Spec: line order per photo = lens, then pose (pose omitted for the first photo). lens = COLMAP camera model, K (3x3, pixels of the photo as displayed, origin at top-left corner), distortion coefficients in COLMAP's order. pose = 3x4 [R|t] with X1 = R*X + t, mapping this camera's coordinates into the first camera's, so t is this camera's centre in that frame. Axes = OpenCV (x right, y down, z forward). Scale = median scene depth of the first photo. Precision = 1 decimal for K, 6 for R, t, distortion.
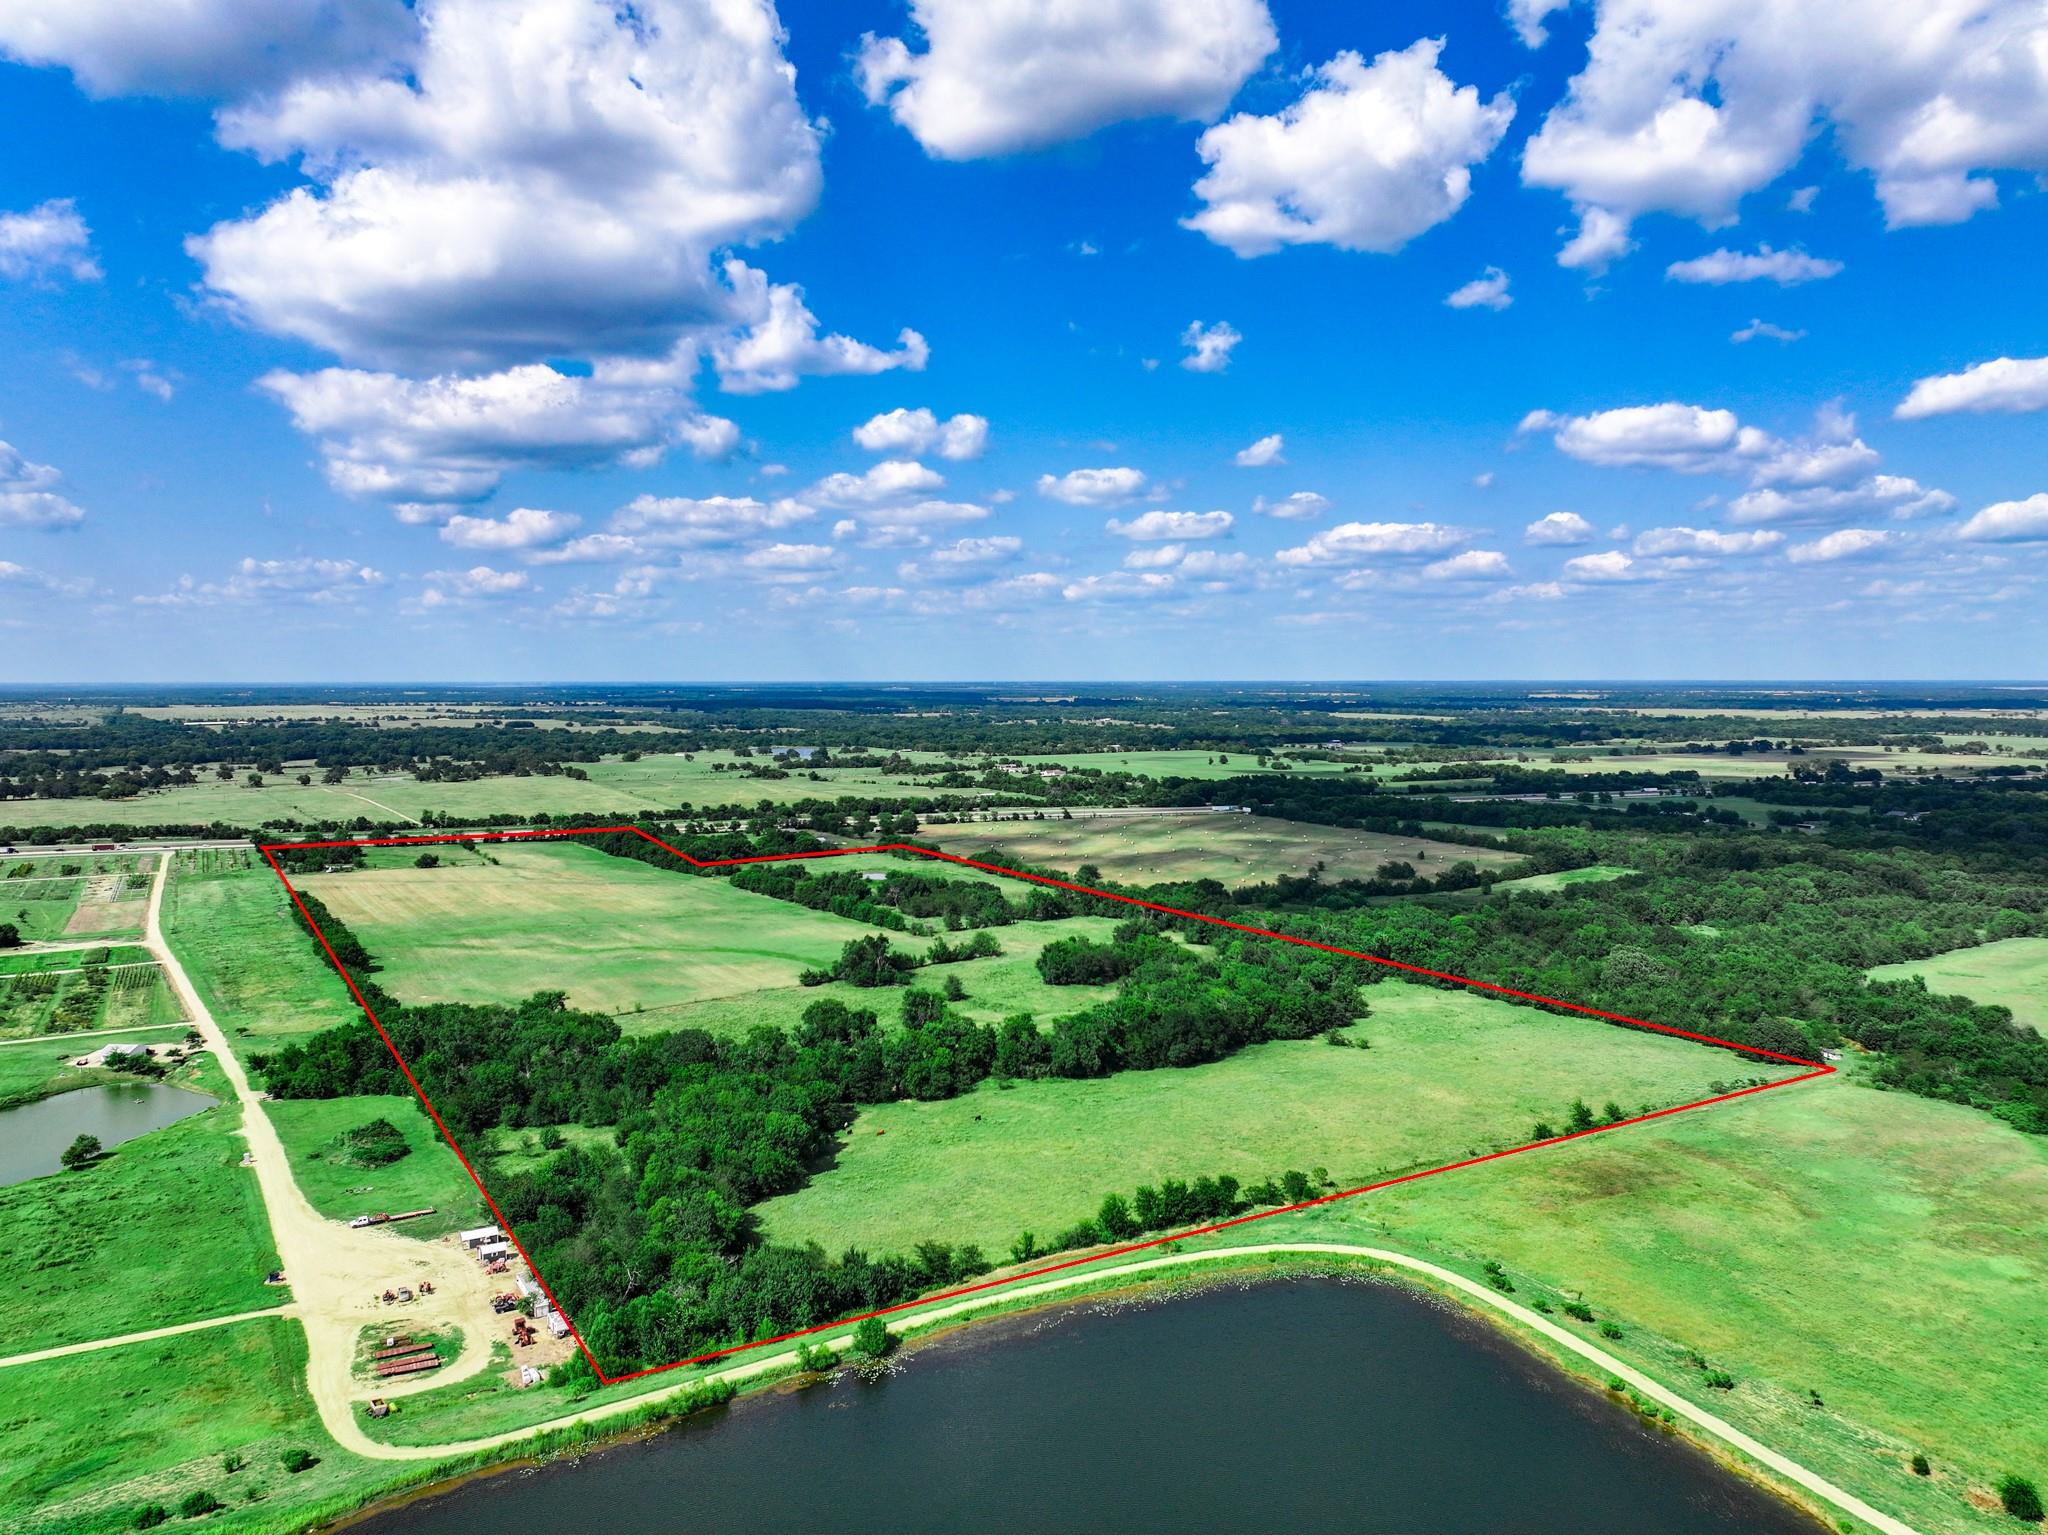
lens RADIAL K [[1471.2, 0, 1059.8], [0, 1471.2, 766.4], [0, 0, 1]] dist [-0.011320, 0.029703]
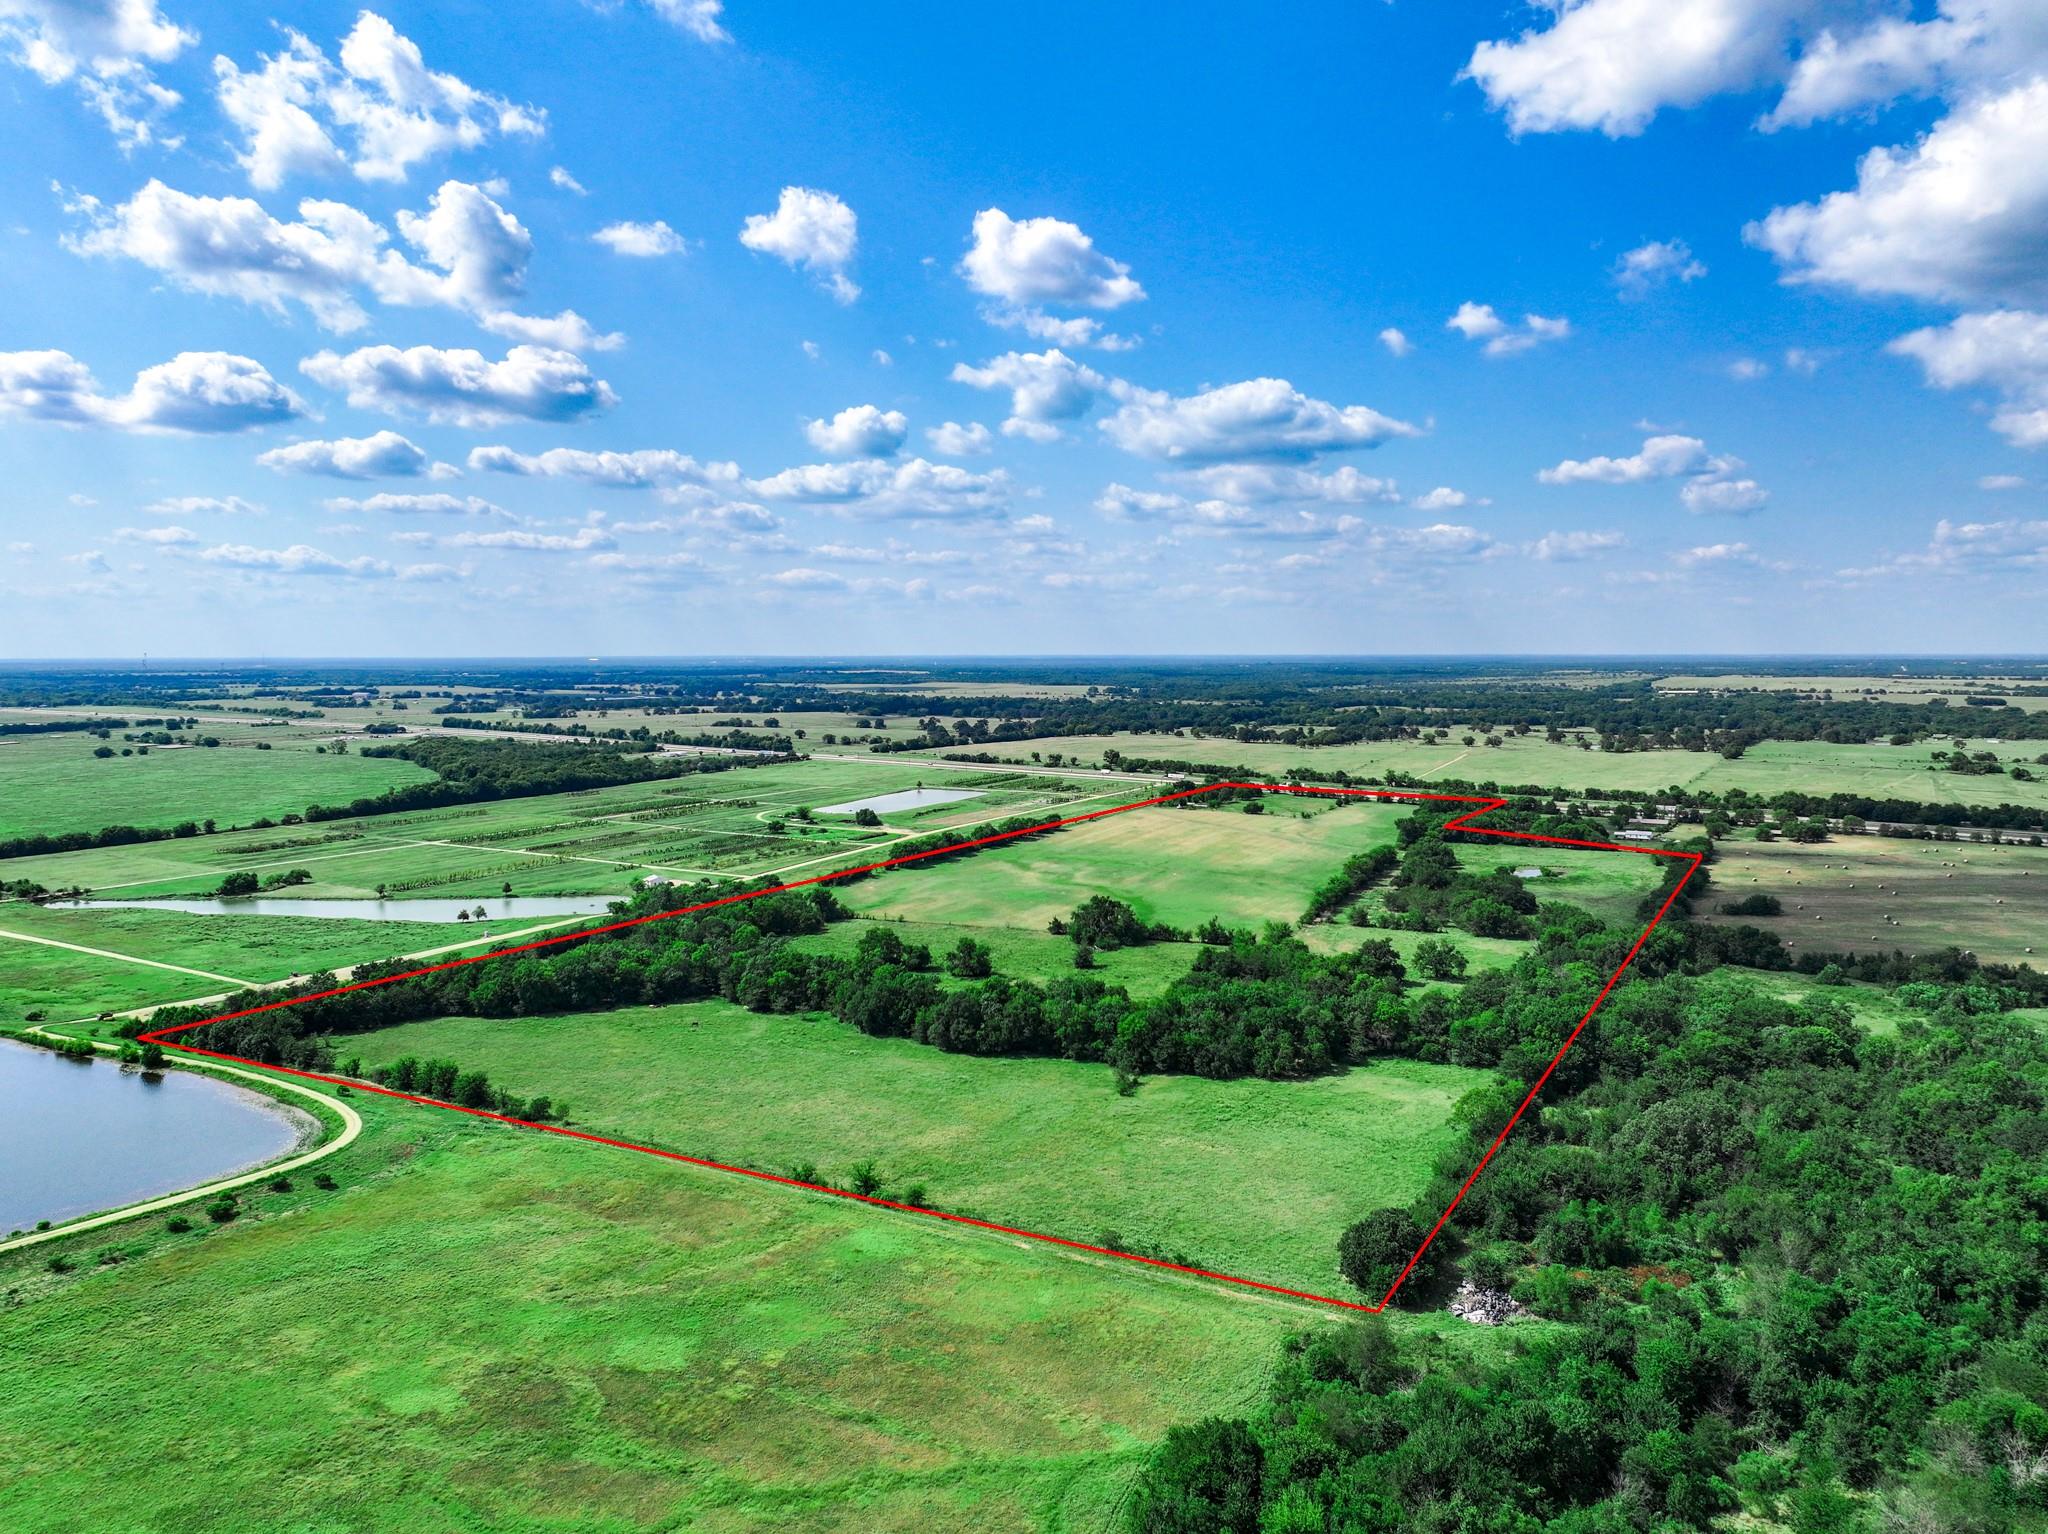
lens RADIAL K [[1511.5, 0, 1053.1], [0, 1511.5, 701.6], [0, 0, 1]] dist [-0.000773, 0.011043]
pose [[0.463891, 0.029034, -0.885416, 0.092448], [-0.052541, 0.998605, 0.005218, -0.002675], [0.884333, 0.044100, 0.464770, 0.057388]]
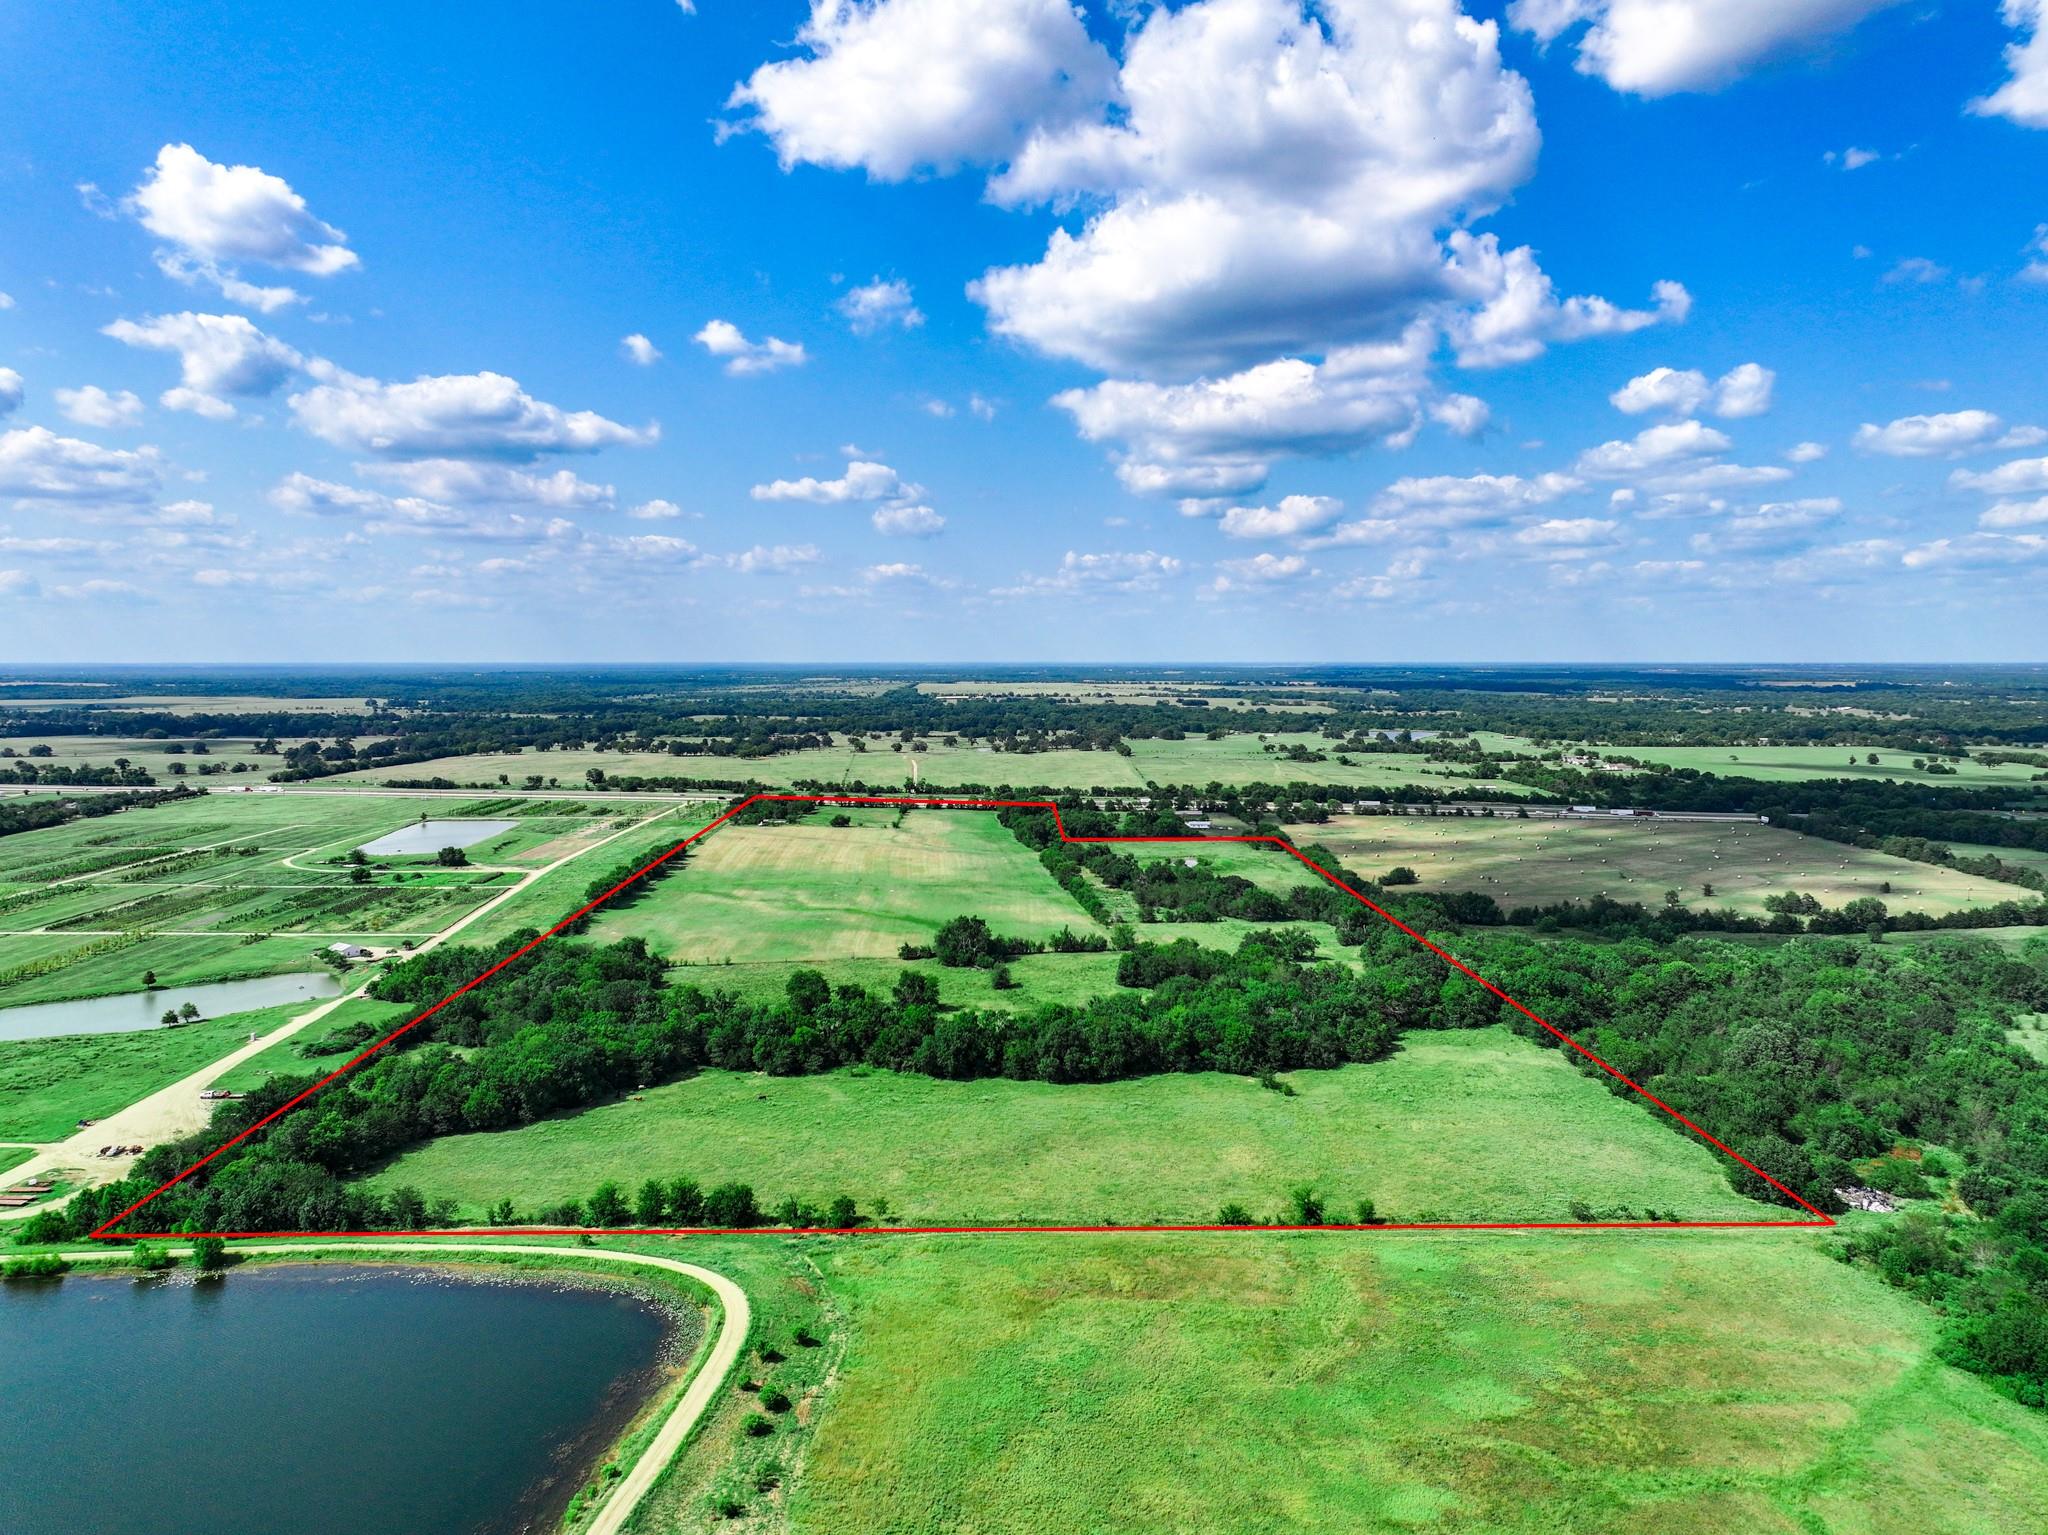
lens RADIAL K [[1471.2, 0, 1059.8], [0, 1471.2, 766.4], [0, 0, 1]] dist [-0.011320, 0.029703]
pose [[0.859168, 0.038040, -0.510277, 0.052180], [-0.031425, 0.999273, 0.021581, -0.001408], [0.510727, -0.002506, 0.859739, 0.019375]]
